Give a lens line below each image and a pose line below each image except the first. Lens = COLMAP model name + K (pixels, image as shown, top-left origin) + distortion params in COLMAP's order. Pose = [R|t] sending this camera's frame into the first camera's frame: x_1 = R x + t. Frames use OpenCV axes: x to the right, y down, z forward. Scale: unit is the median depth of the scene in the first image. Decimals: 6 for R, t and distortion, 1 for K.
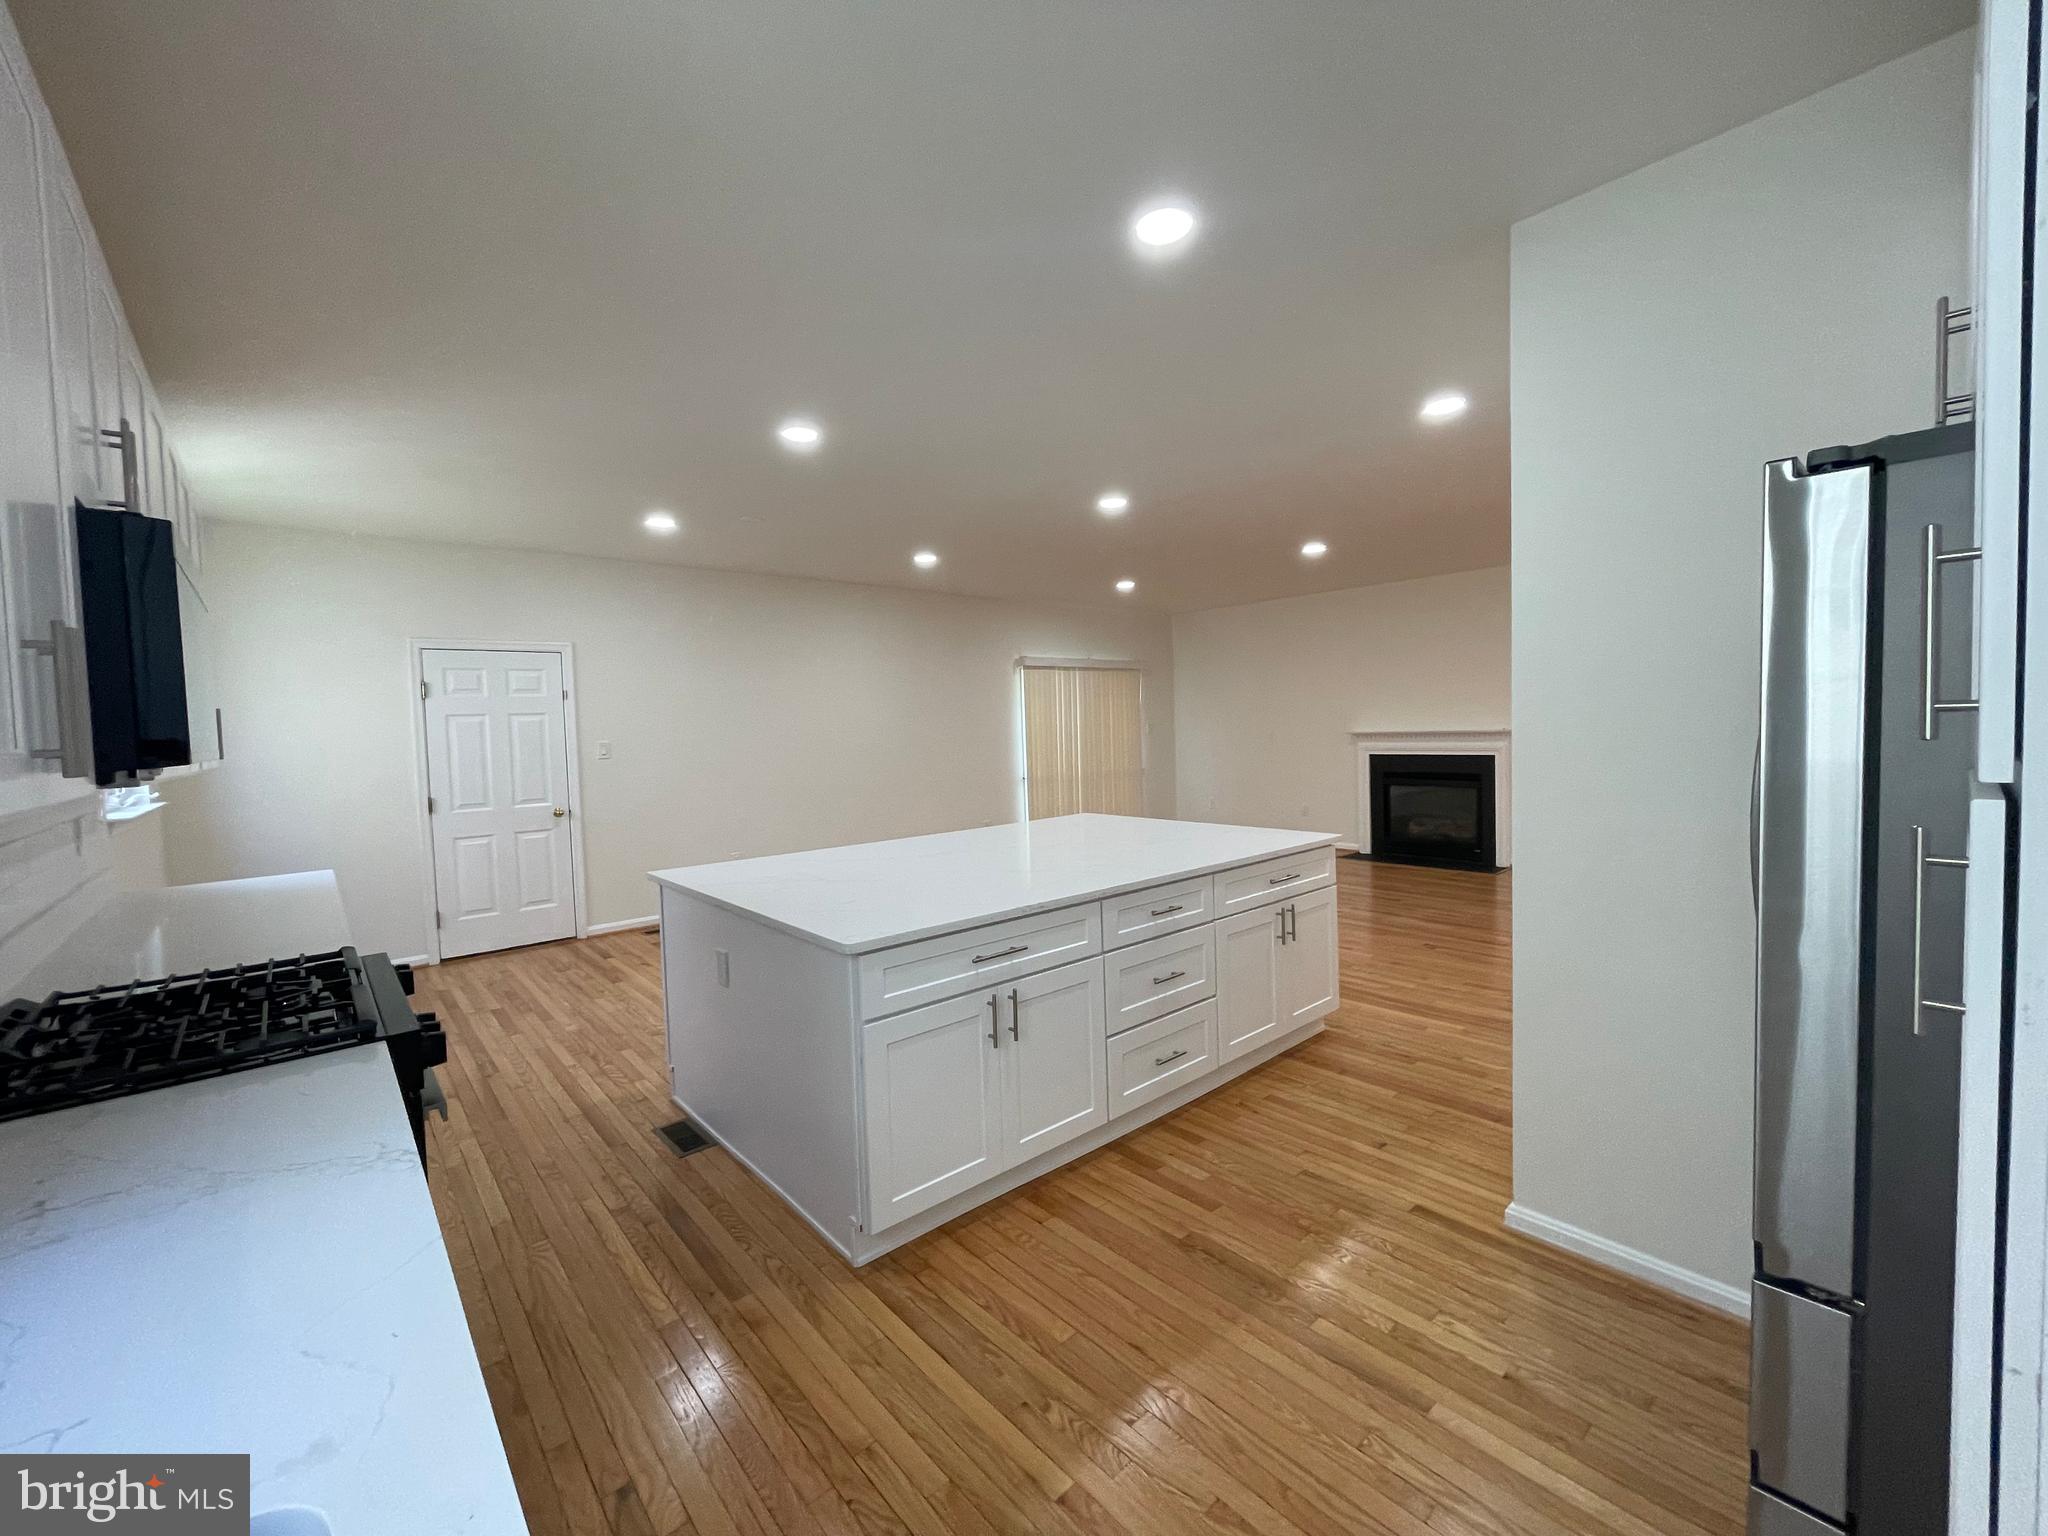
lens RADIAL K [[821.8, 0, 1018.9], [0, 821.8, 759.0], [0, 0, 1]] dist [-0.001471, 0.000544]
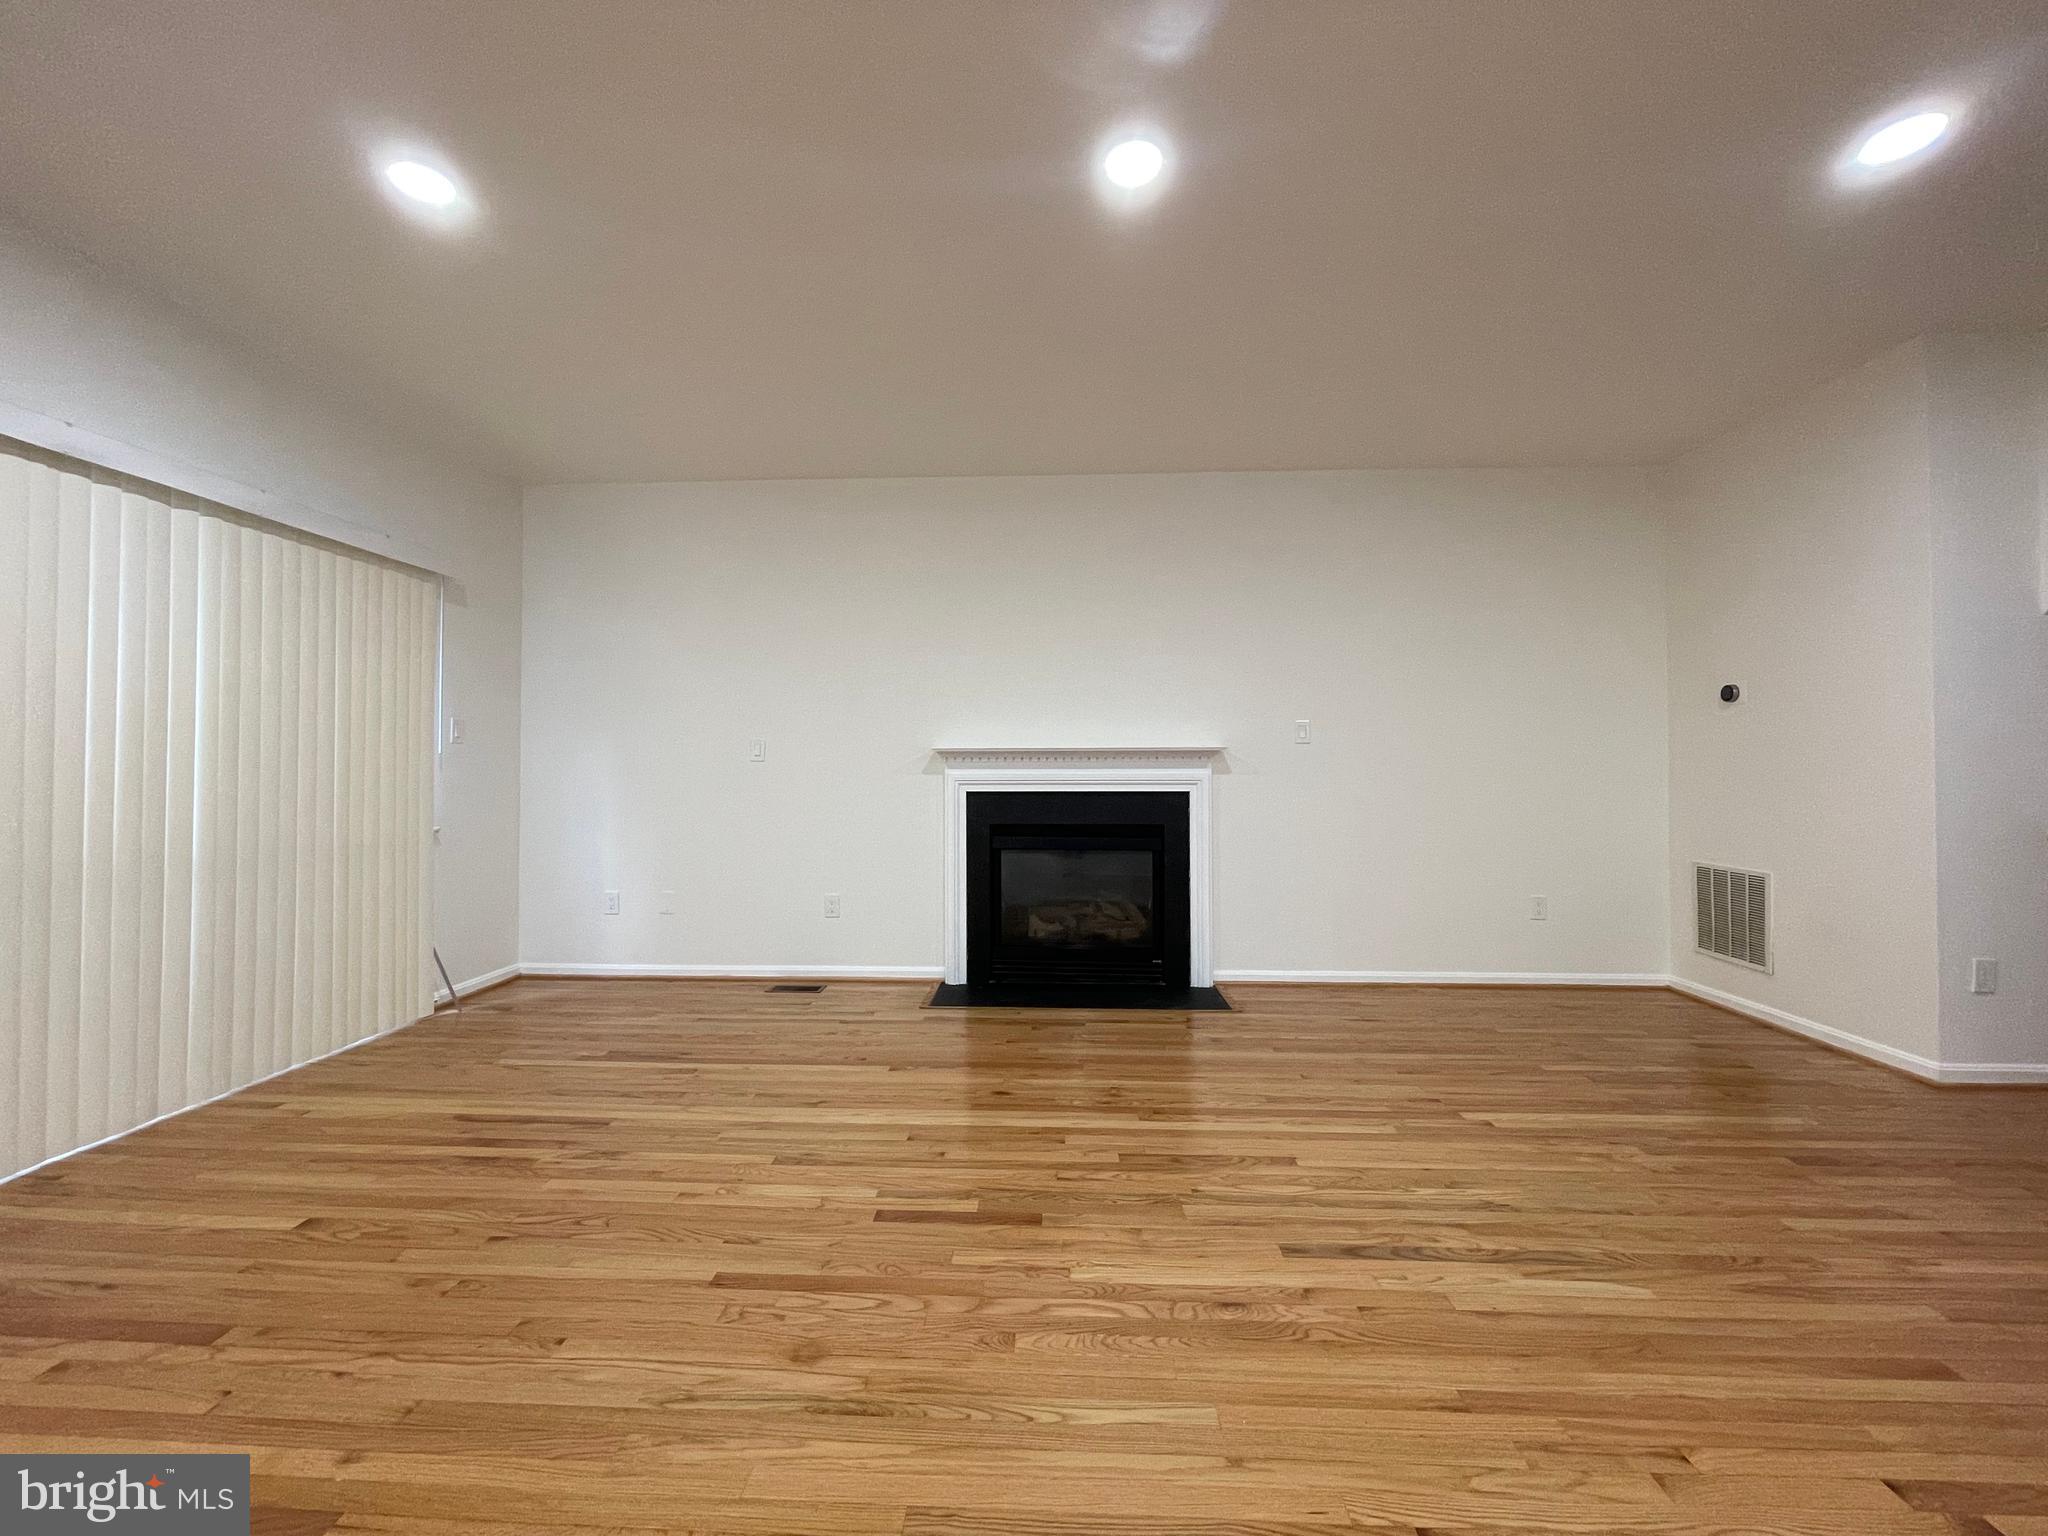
lens RADIAL K [[829.5, 0, 1024.0], [0, 829.5, 768.0], [0, 0, 1]] dist [0.000907, -0.000417]
pose [[0.686729, 0.034605, 0.726089, 0.093807], [0.009187, 0.998373, -0.056272, 0.013231], [-0.726855, 0.045314, 0.685294, 0.871289]]
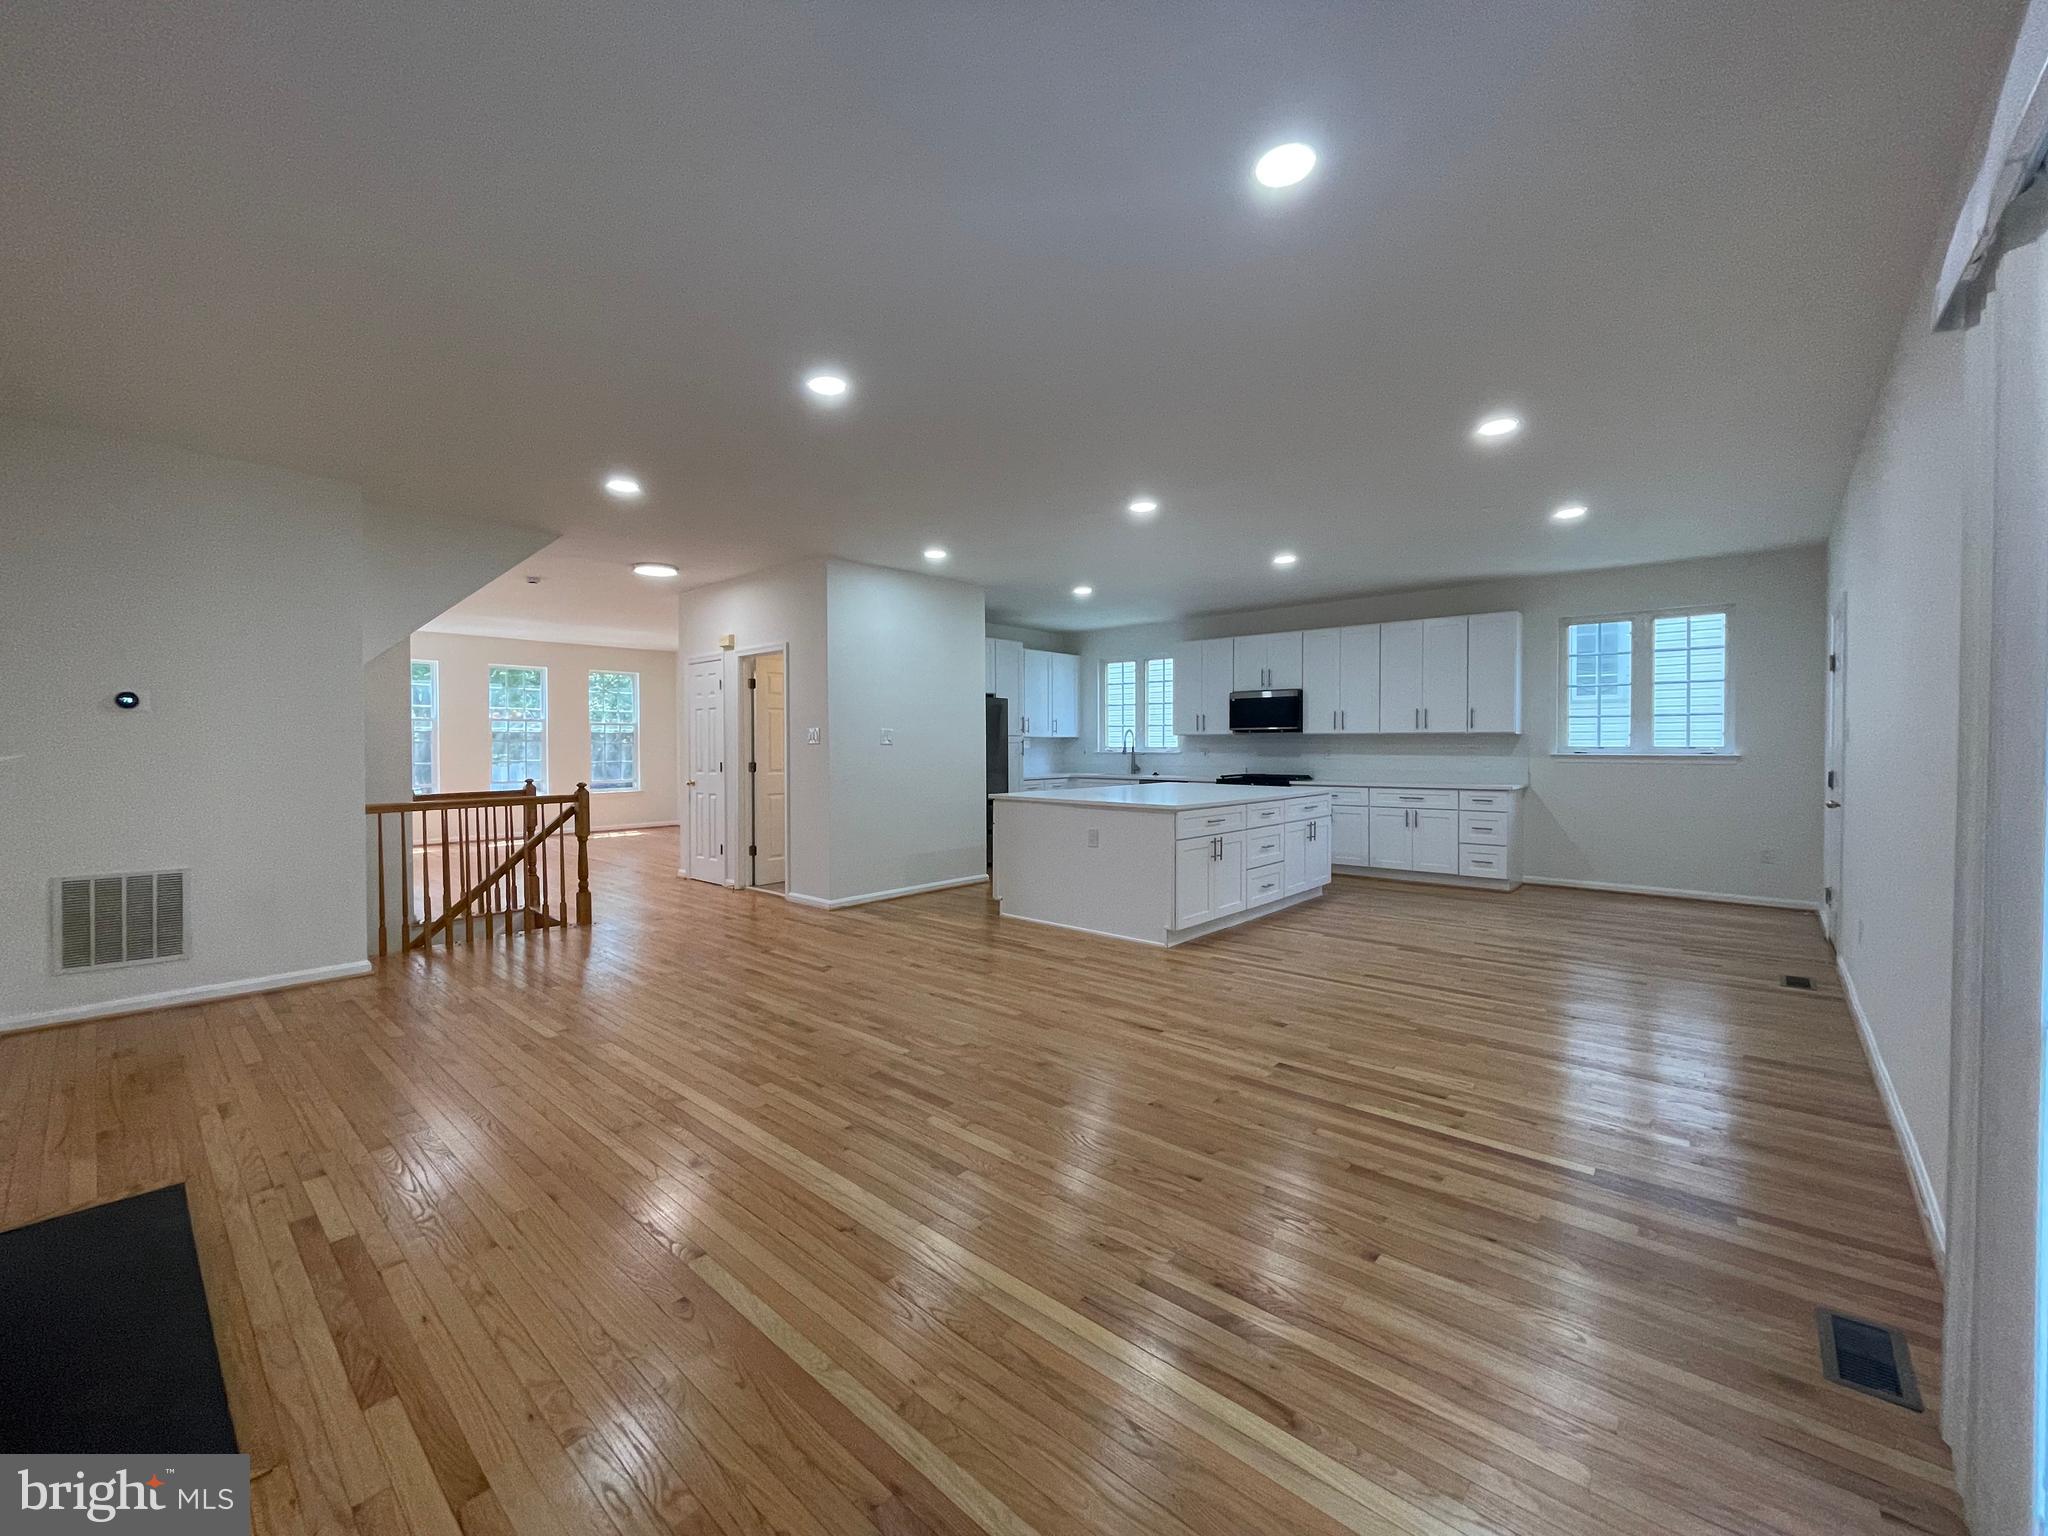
lens RADIAL K [[829.5, 0, 1018.7], [0, 829.5, 767.8], [0, 0, 1]] dist [-0.000516, 0.000334]
pose [[-0.991647, 0.037599, -0.123382, 0.330129], [0.029111, 0.997130, 0.069884, -0.048637], [0.125655, 0.065709, -0.989895, 1.657710]]
